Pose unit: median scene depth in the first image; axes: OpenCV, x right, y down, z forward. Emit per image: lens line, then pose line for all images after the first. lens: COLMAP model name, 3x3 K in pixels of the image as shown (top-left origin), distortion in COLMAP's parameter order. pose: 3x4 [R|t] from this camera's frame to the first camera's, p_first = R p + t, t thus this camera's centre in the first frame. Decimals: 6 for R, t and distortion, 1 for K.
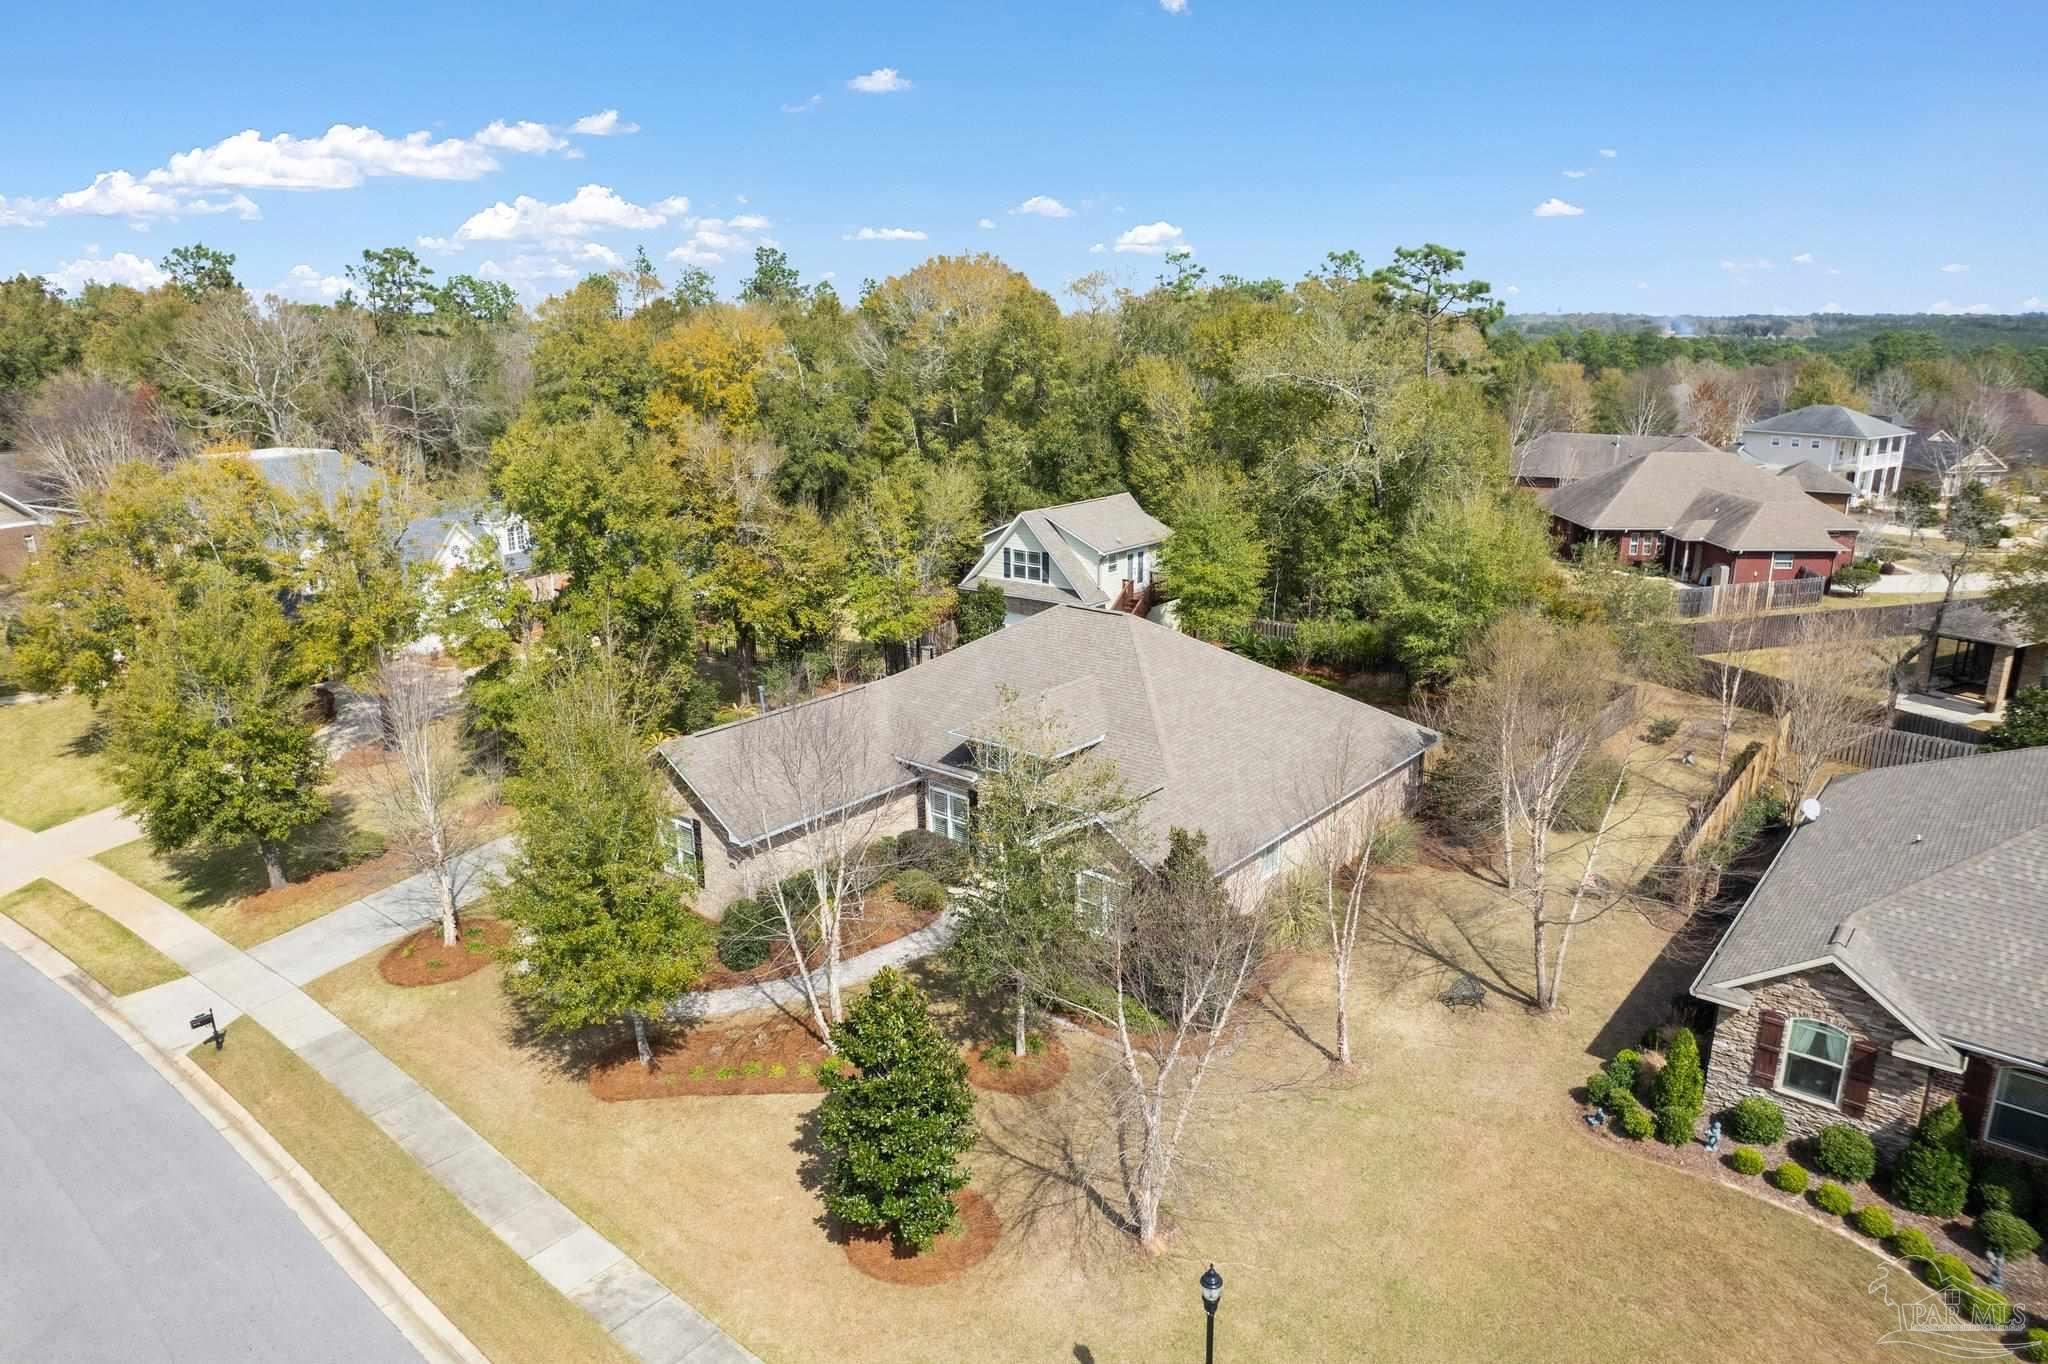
lens RADIAL K [[1318.5, 0, 1032.8], [0, 1318.5, 673.8], [0, 0, 1]] dist [-0.033779, 0.005647]
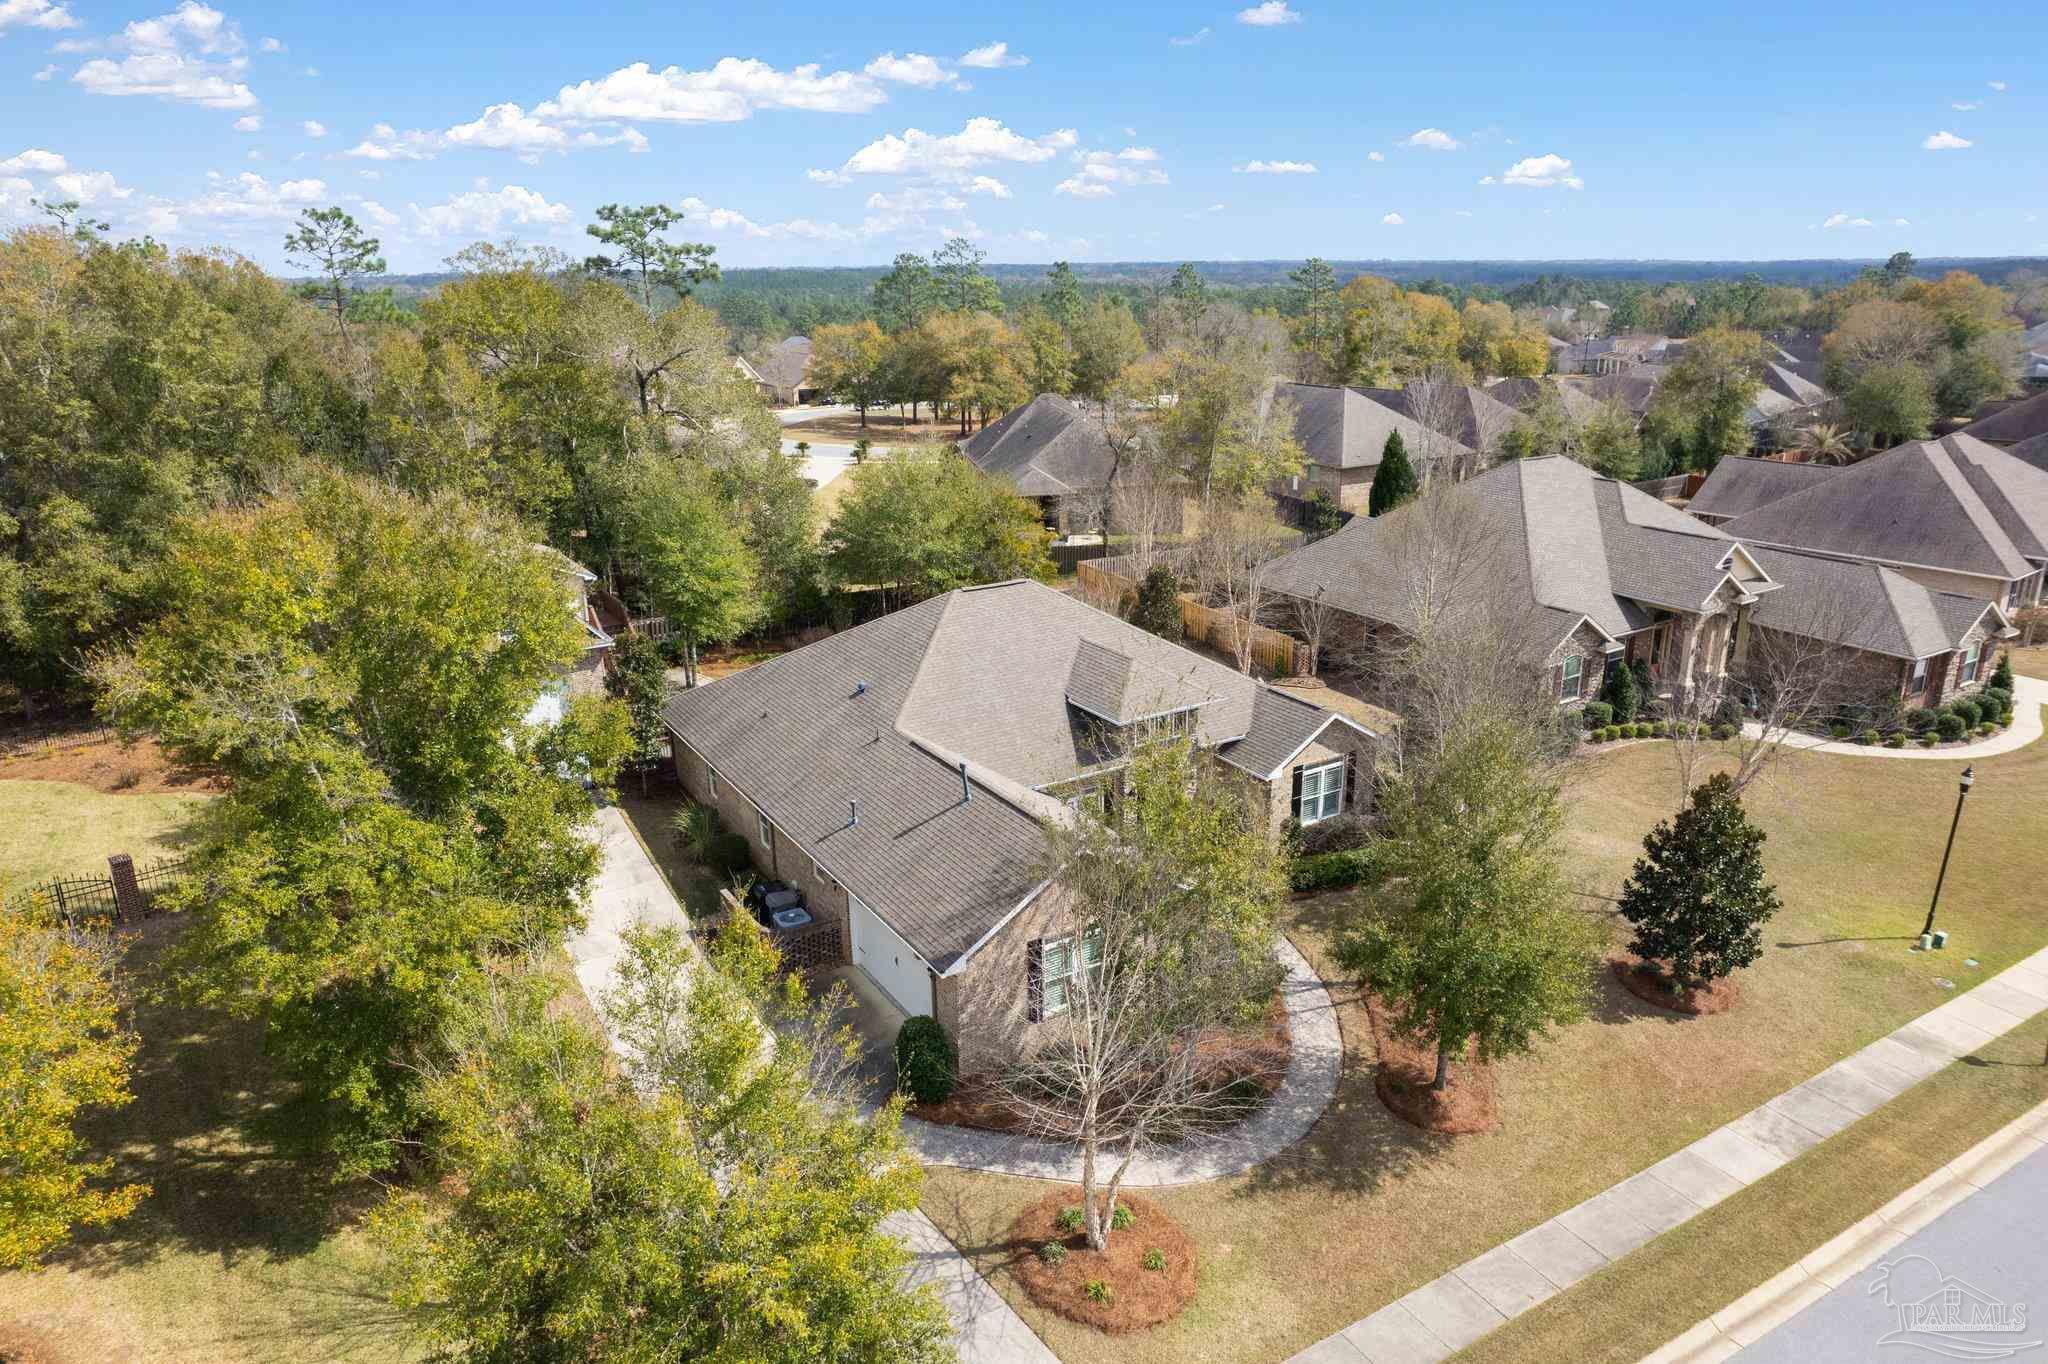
lens RADIAL K [[1318.5, 0, 1032.8], [0, 1318.5, 673.8], [0, 0, 1]] dist [-0.033779, 0.005647]
pose [[0.331951, -0.282202, 0.900095, -0.955058], [0.261992, 0.944241, 0.199421, -0.198791], [-0.906184, 0.169619, 0.387376, 0.715765]]
